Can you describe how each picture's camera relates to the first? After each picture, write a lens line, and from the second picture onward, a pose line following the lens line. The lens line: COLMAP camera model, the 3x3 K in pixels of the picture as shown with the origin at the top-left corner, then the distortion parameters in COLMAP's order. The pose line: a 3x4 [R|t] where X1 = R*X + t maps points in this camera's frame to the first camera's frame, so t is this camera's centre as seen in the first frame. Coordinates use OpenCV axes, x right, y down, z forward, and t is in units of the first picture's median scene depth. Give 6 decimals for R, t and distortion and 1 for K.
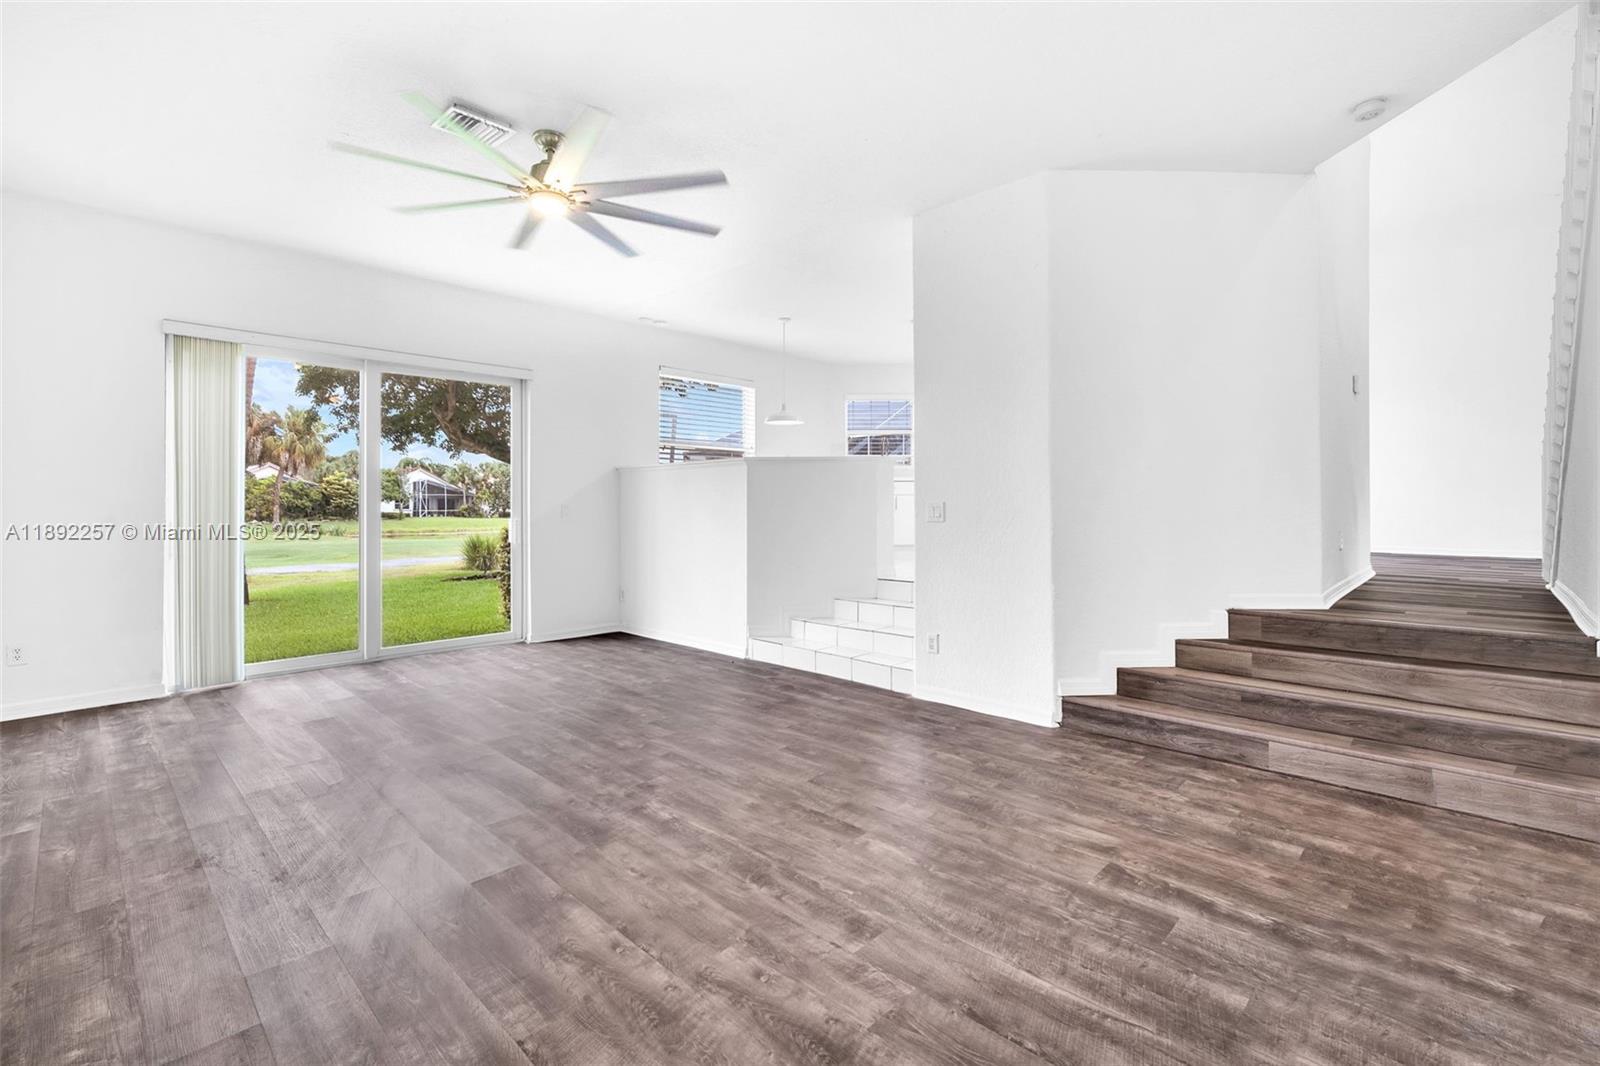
lens RADIAL K [[707.6, 0, 798.7], [0, 707.6, 521.8], [0, 0, 1]] dist [-0.003789, 0.000790]
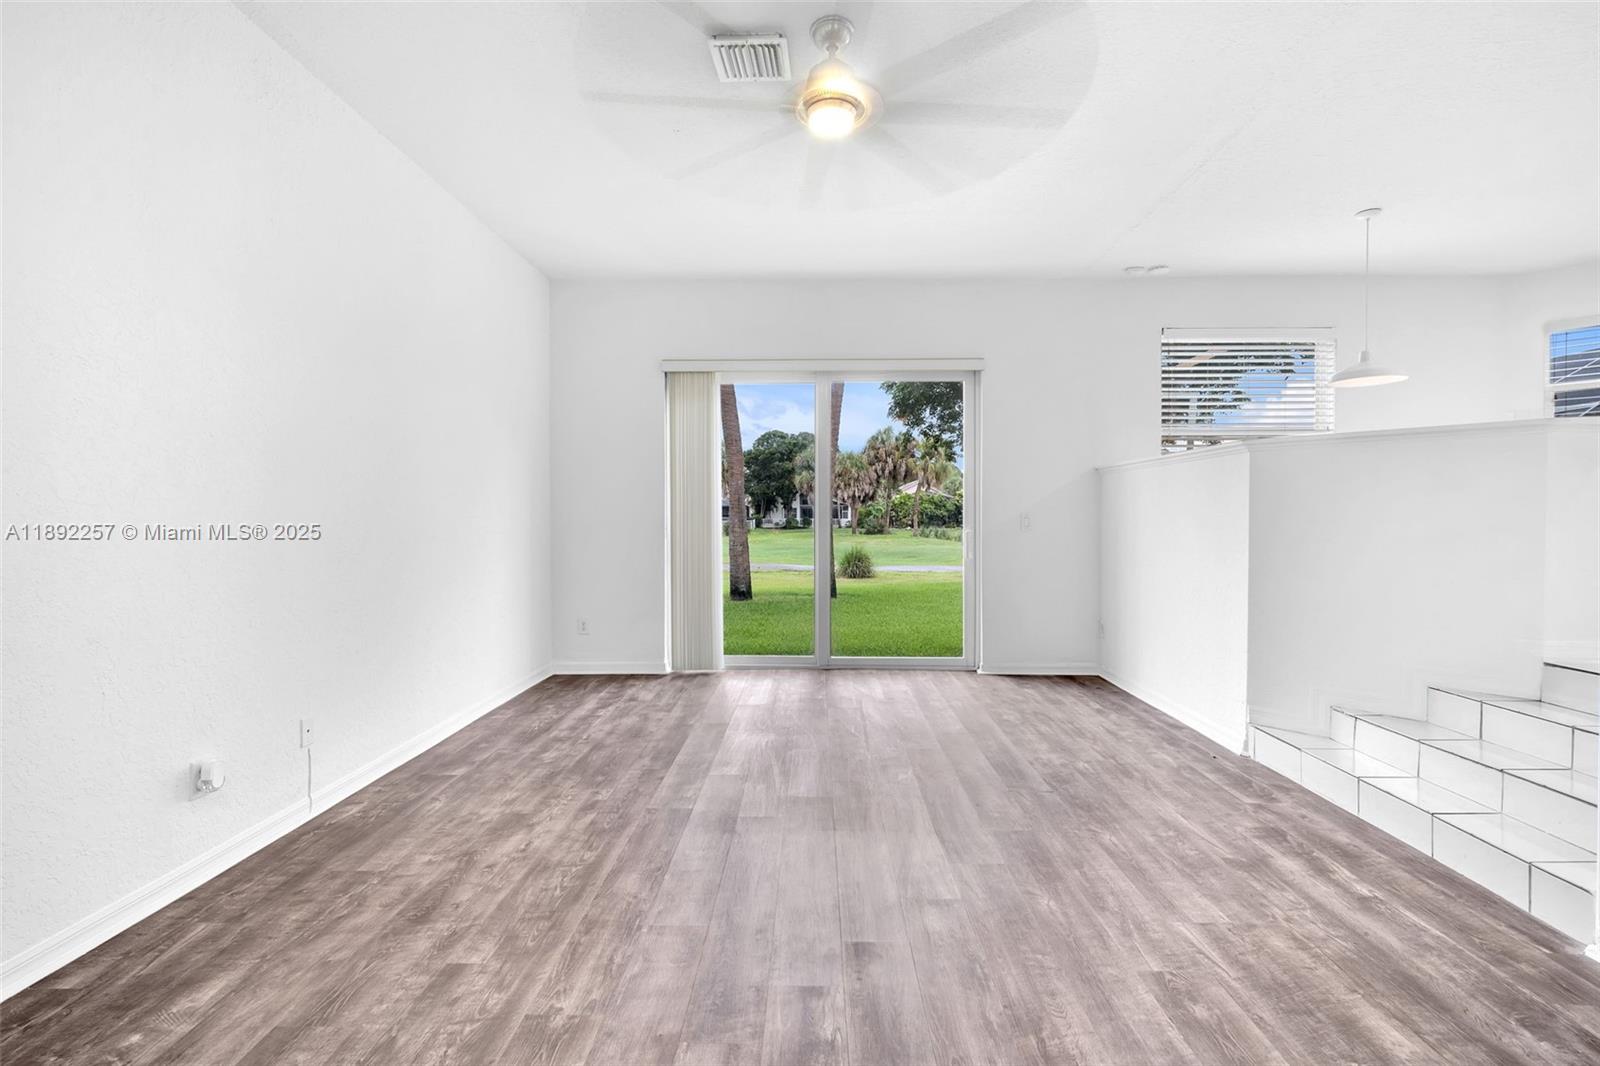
lens RADIAL K [[707.6, 0, 798.7], [0, 707.6, 521.8], [0, 0, 1]] dist [-0.003789, 0.000790]
pose [[0.684591, 0.005094, -0.728910, 0.111055], [-0.014569, 0.999871, -0.006696, -0.005568], [0.728782, 0.015203, 0.684577, 0.270064]]
